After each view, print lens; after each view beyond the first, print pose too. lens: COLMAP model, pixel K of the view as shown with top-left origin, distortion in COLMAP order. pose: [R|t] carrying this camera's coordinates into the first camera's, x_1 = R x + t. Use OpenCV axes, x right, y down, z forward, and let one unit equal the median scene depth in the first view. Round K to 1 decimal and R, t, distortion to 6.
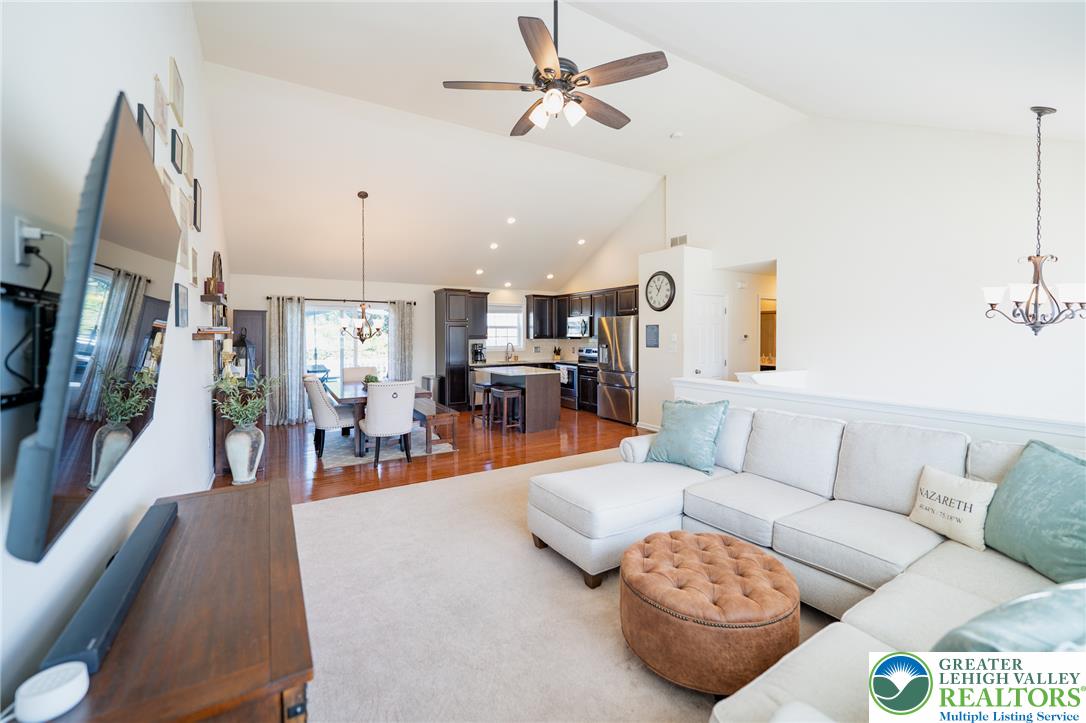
lens RADIAL K [[455.3, 0, 541.2], [0, 455.3, 332.0], [0, 0, 1]] dist [0.000816, -0.000014]
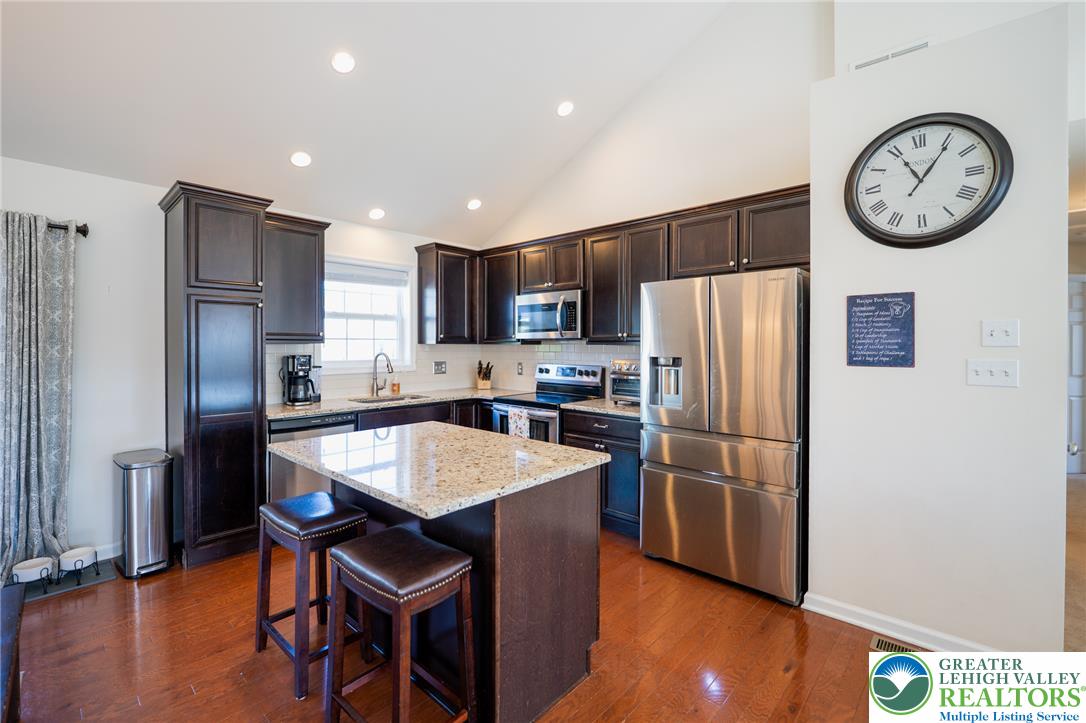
lens RADIAL K [[492.0, 0, 515.2], [0, 492.0, 343.7], [0, 0, 1]] dist [-0.002280, -0.000522]
pose [[0.970942, 0.002932, 0.239295, -0.060068], [-0.003735, 0.999989, 0.002906, 0.013837], [-0.239284, -0.003715, 0.970942, 0.550882]]
